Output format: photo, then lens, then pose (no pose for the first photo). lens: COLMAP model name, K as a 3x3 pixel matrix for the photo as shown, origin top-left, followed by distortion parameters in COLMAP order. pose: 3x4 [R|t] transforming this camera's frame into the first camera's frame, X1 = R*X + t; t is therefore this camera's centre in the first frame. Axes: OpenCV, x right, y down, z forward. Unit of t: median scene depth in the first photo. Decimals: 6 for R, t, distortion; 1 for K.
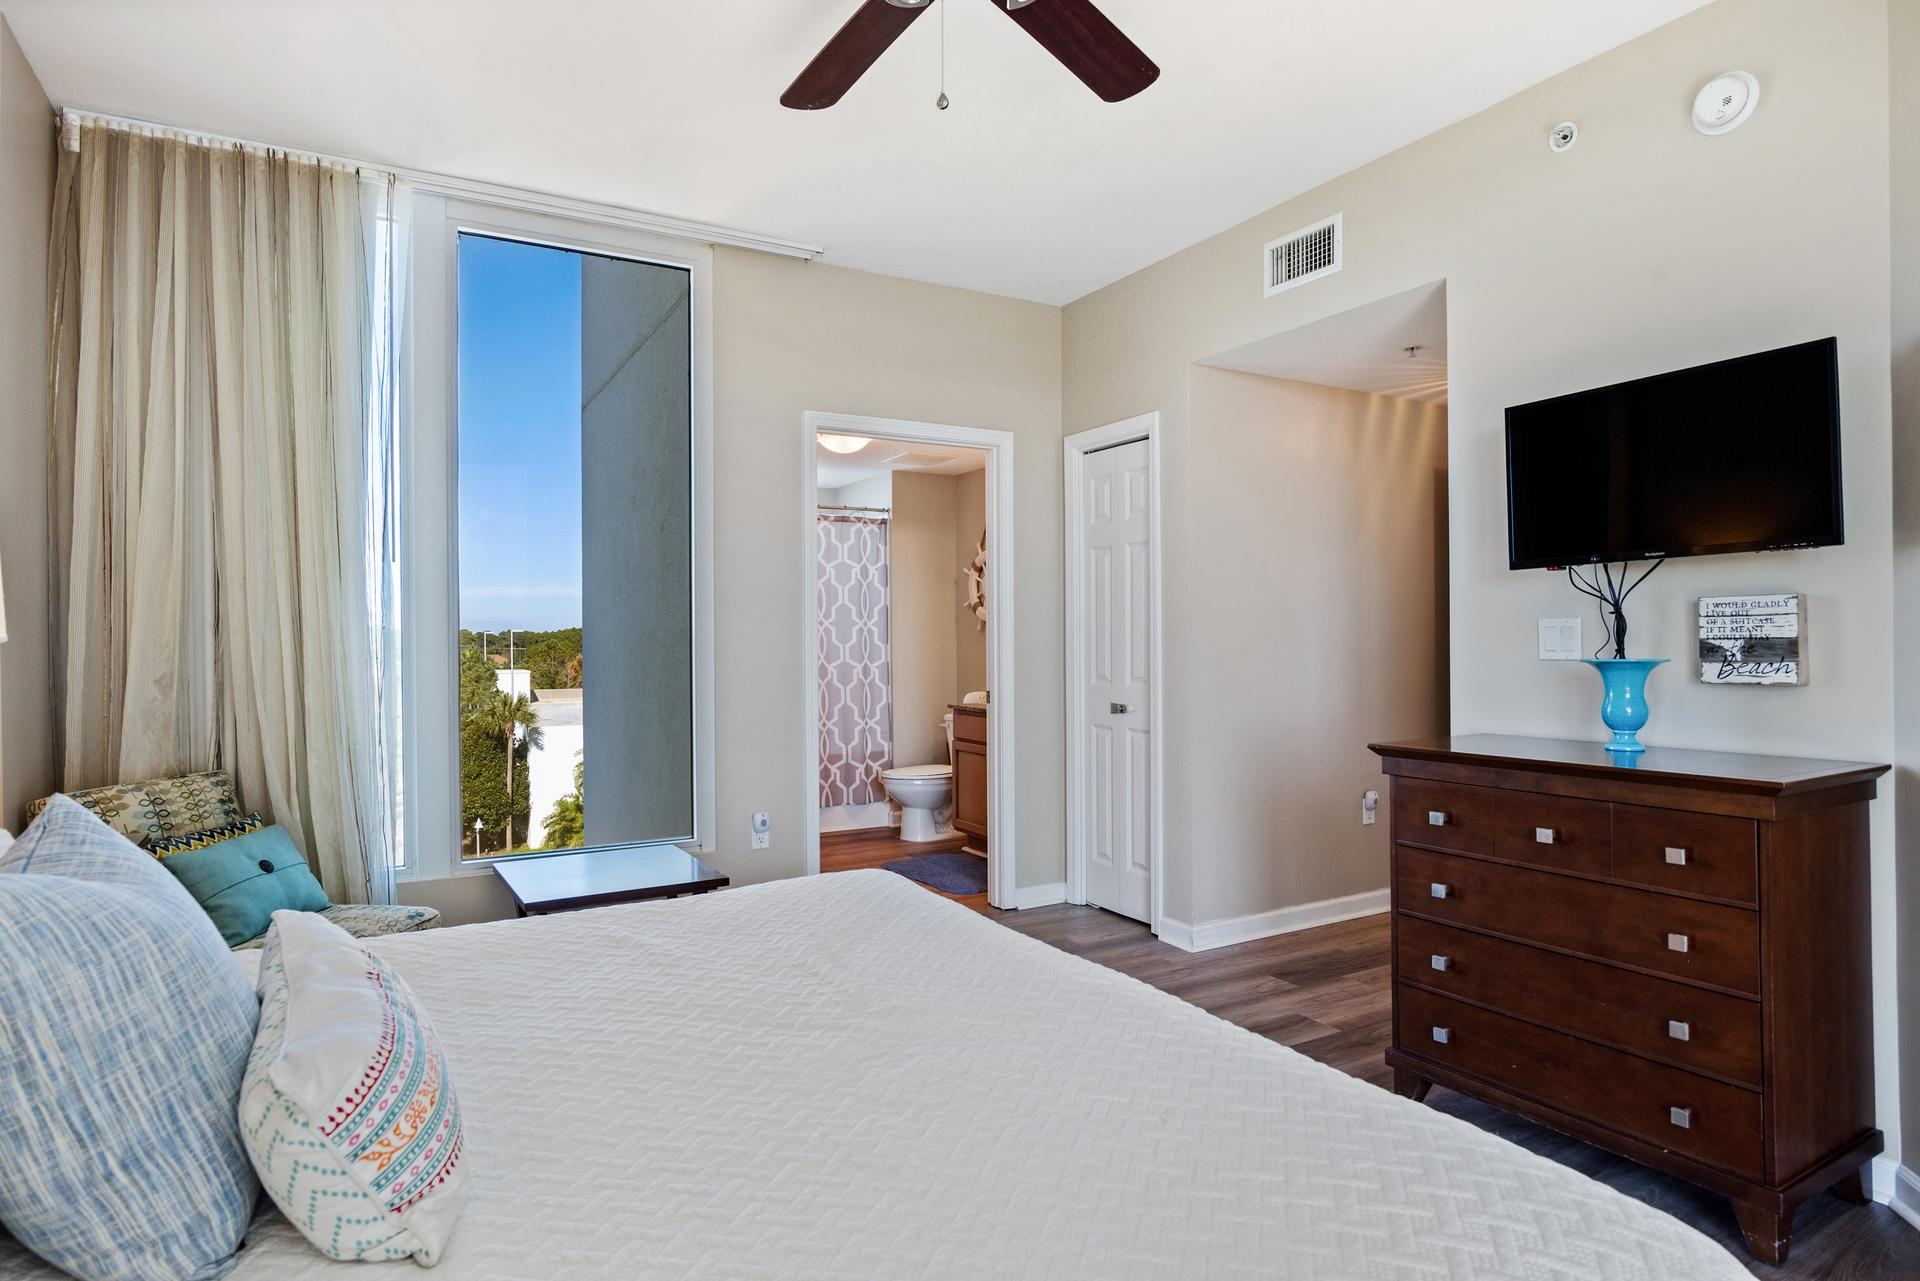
lens RADIAL K [[986.5, 0, 952.5], [0, 986.5, 628.3], [0, 0, 1]] dist [-0.001873, -0.000346]
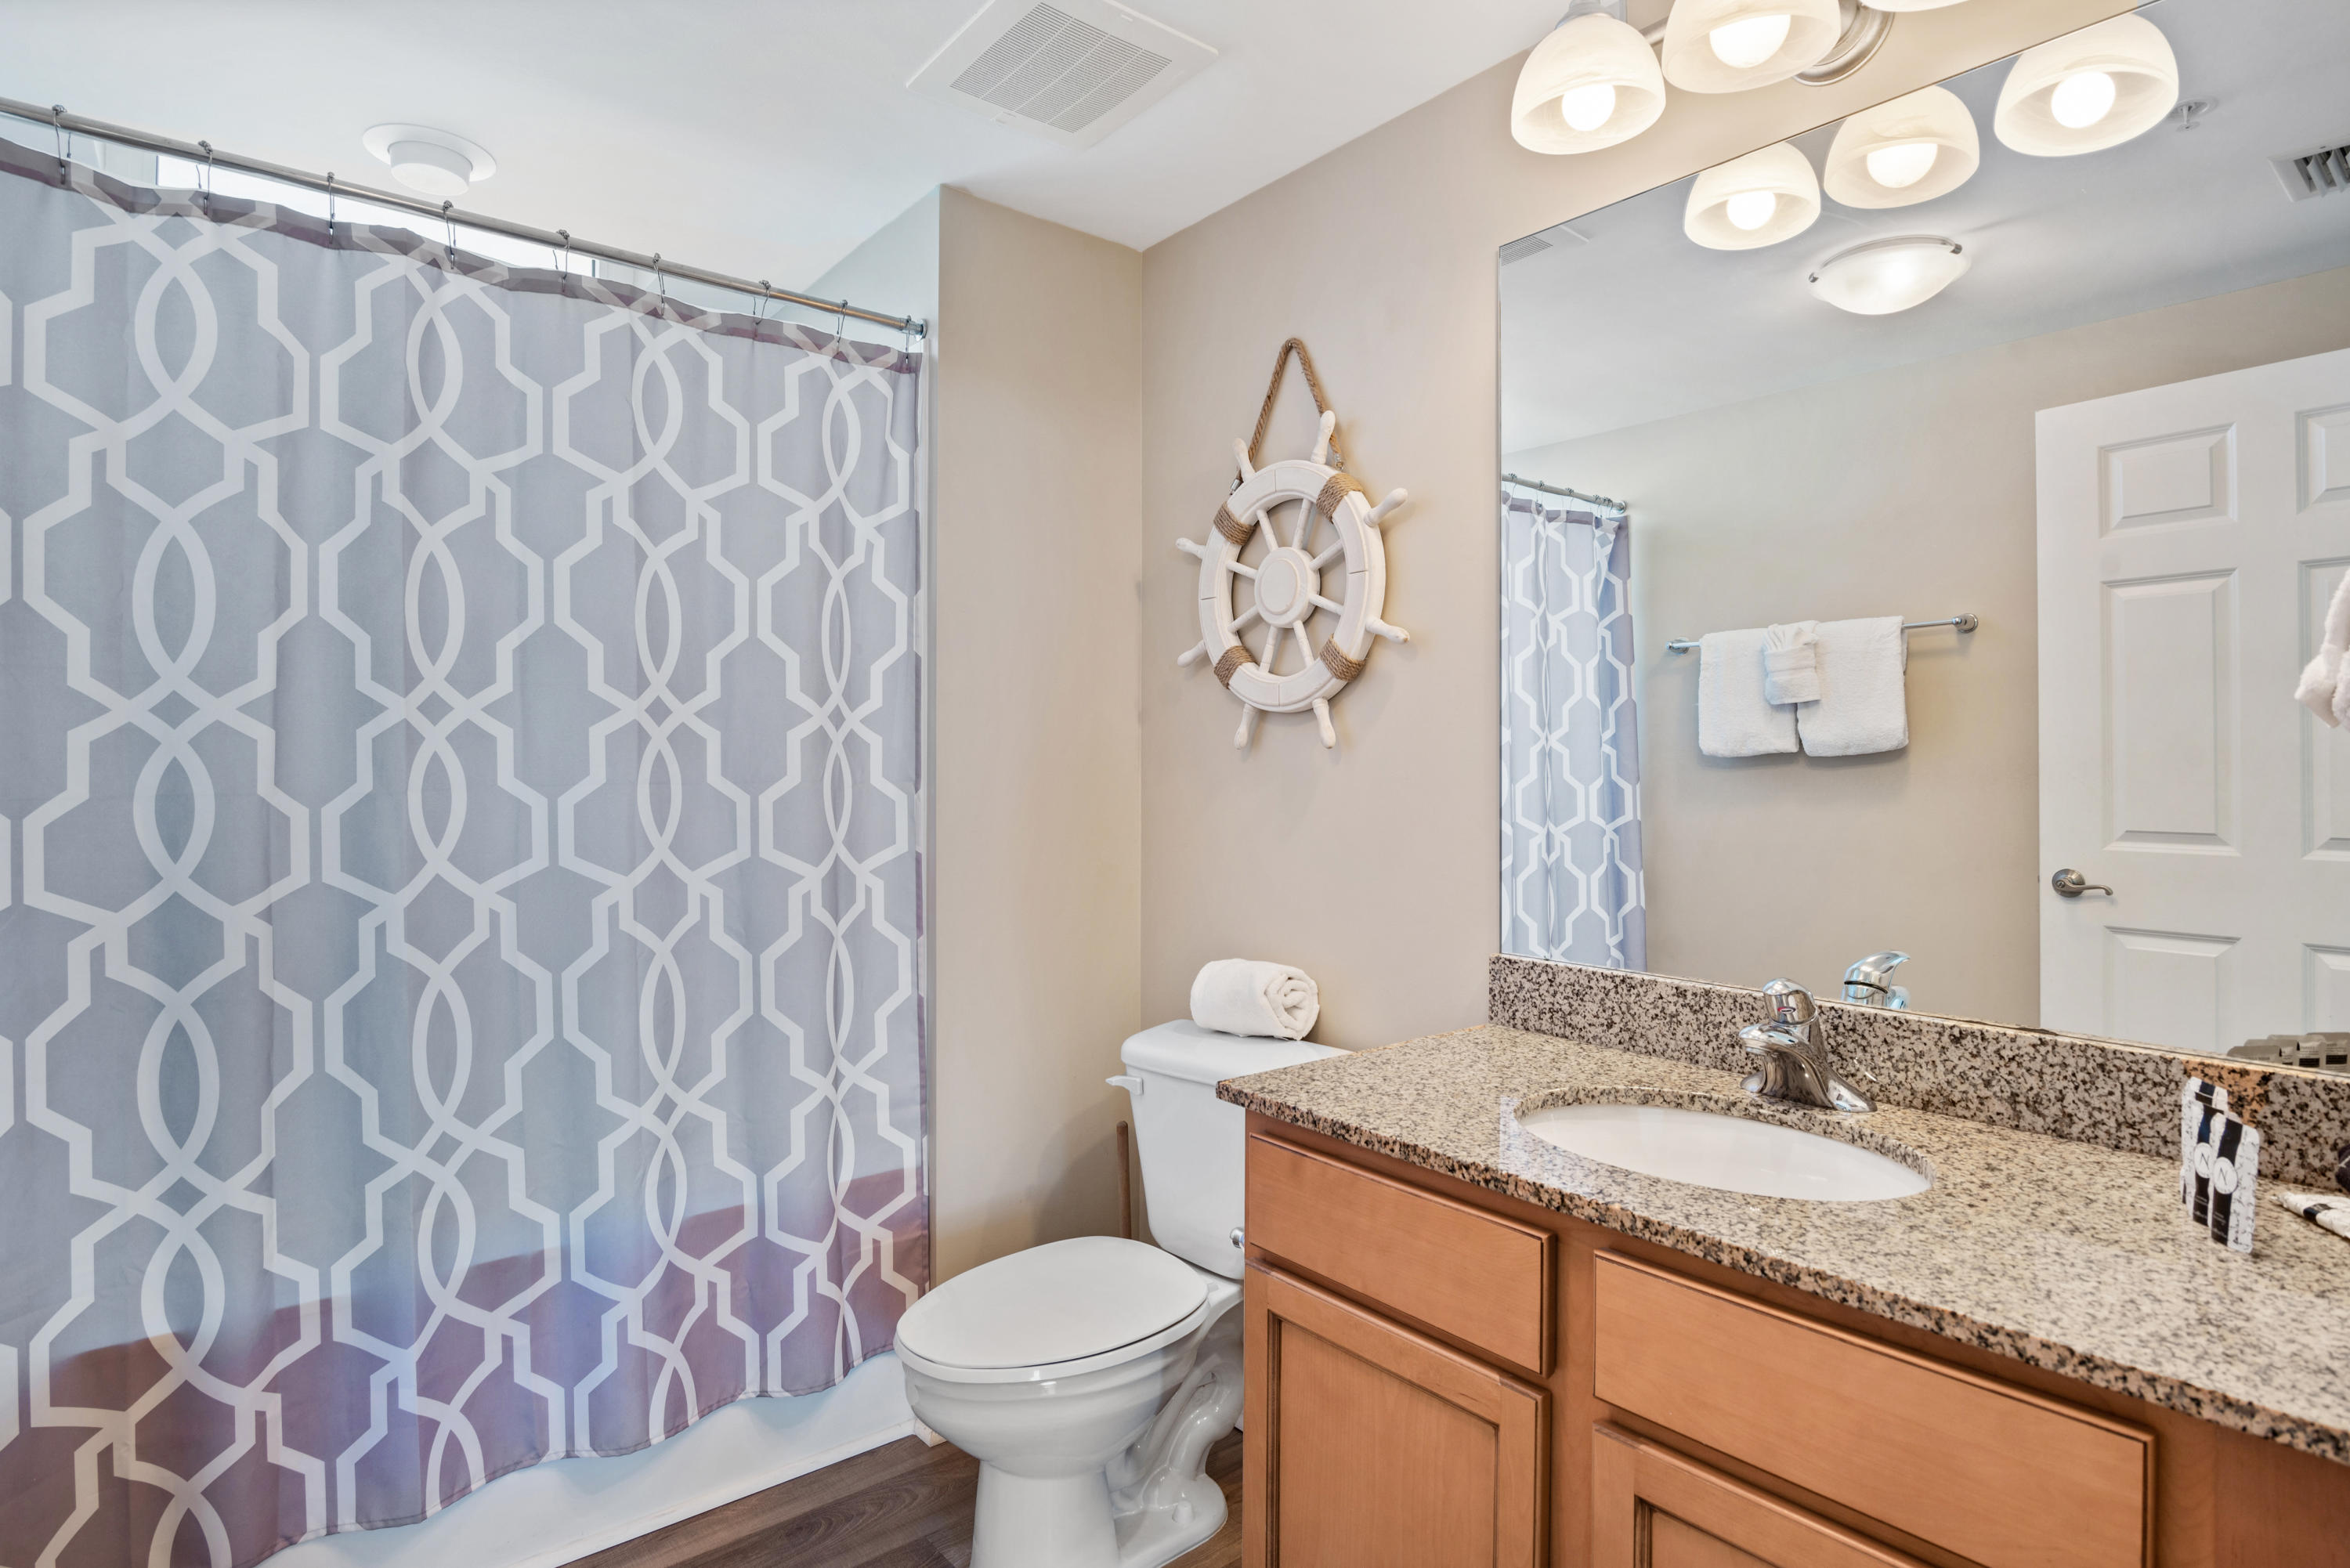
lens RADIAL K [[1220.8, 0, 1180.1], [0, 1220.8, 735.0], [0, 0, 1]] dist [-0.000136, -0.000100]
pose [[0.985605, 0.008940, 0.168827, -0.051553], [-0.007368, 0.999923, -0.009937, 0.003049], [-0.168903, 0.008550, 0.985596, 0.648762]]
